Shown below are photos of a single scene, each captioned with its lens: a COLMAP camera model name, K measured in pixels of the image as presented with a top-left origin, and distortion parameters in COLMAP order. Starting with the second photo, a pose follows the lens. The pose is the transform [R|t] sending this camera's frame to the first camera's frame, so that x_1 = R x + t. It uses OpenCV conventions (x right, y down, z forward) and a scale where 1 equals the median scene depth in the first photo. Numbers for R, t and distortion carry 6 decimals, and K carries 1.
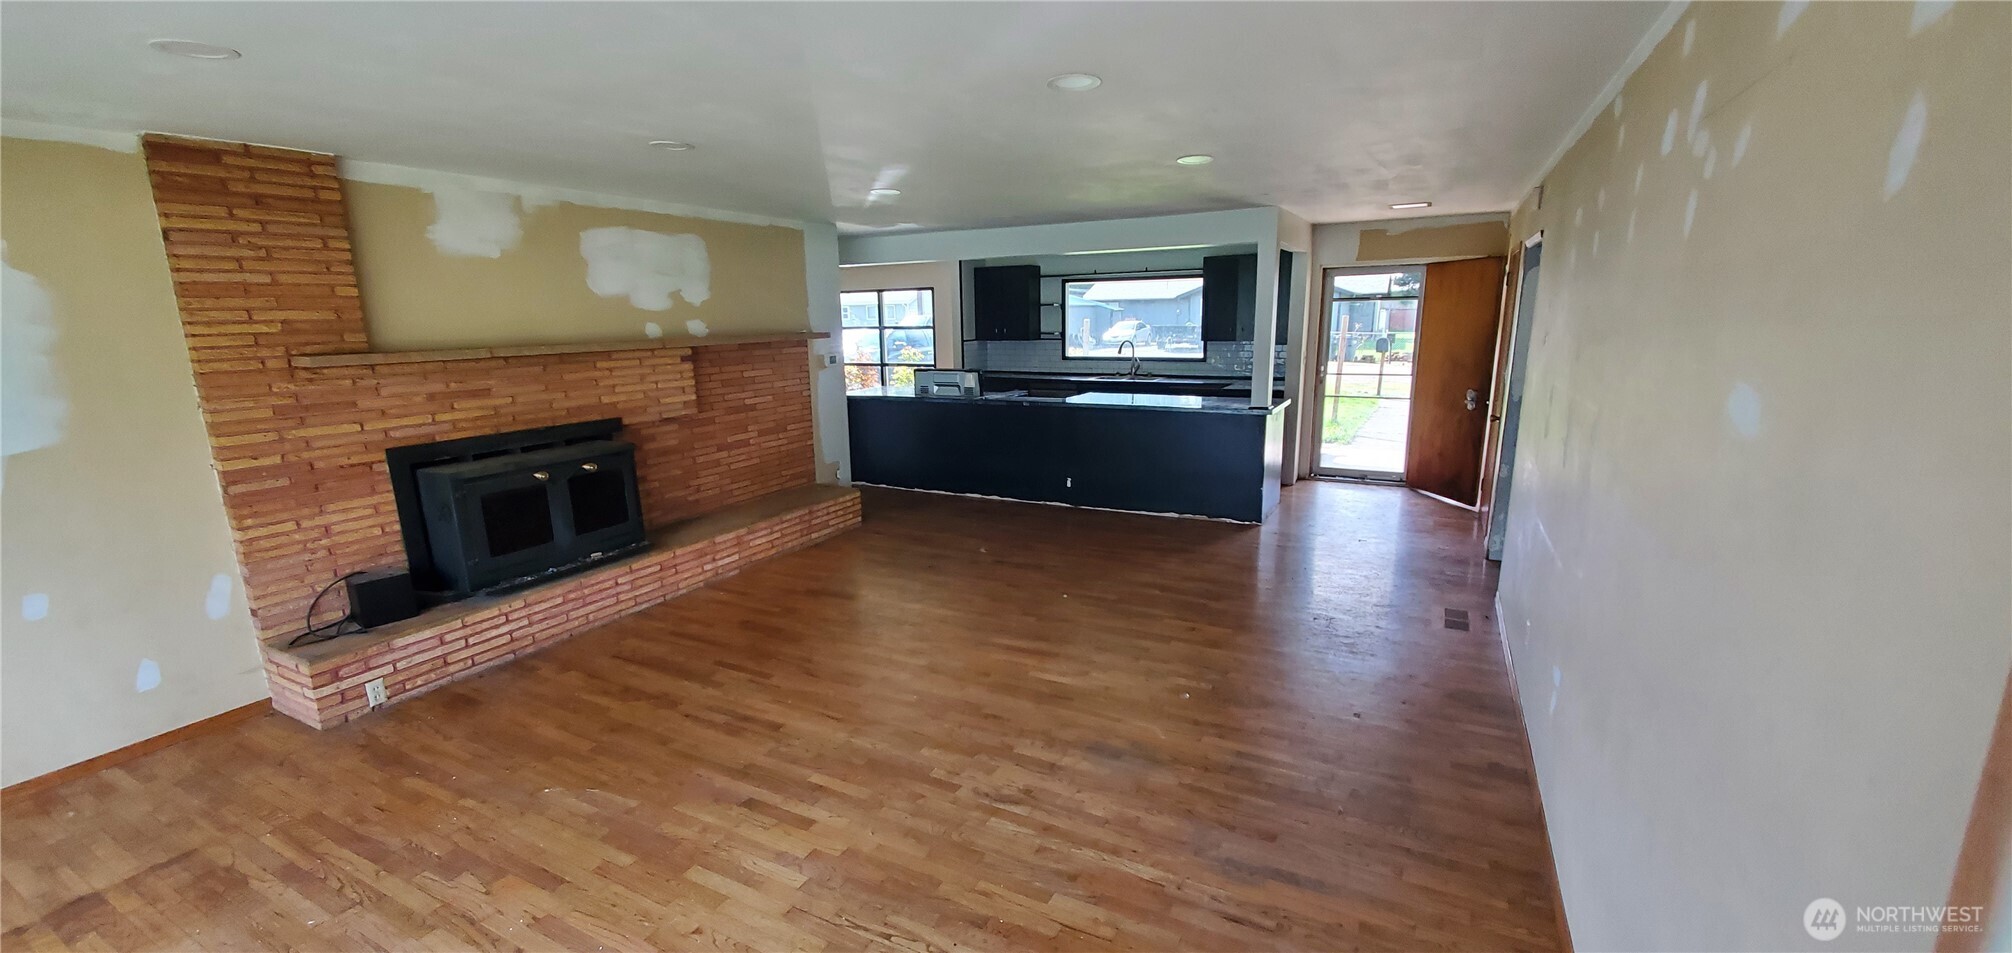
lens RADIAL K [[785.4, 0, 1012.5], [0, 785.4, 479.6], [0, 0, 1]] dist [-0.009288, -0.000310]
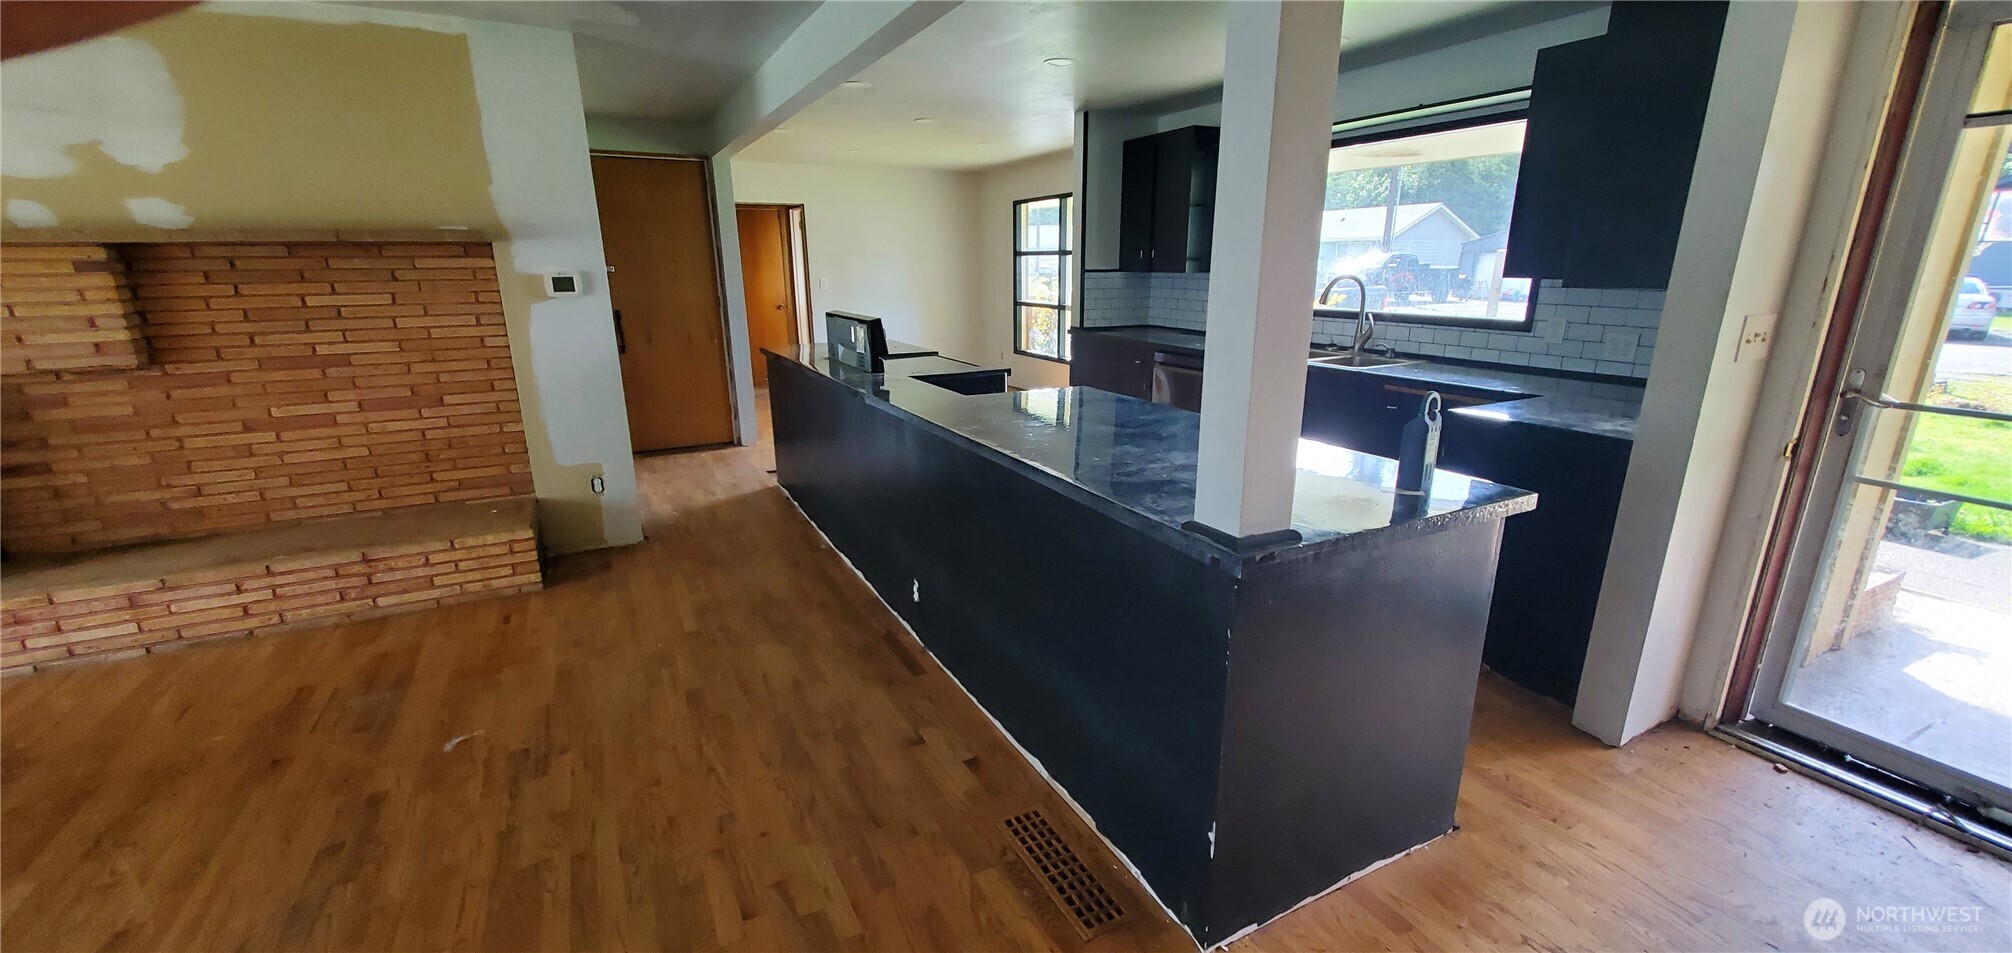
lens RADIAL K [[785.4, 0, 1001.5], [0, 785.4, 482.2], [0, 0, 1]] dist [-0.009288, -0.000310]
pose [[0.822519, 0.166898, -0.543698, 0.405575], [-0.127204, 0.985741, 0.110154, -0.131997], [0.554330, -0.021443, 0.832021, 0.810810]]
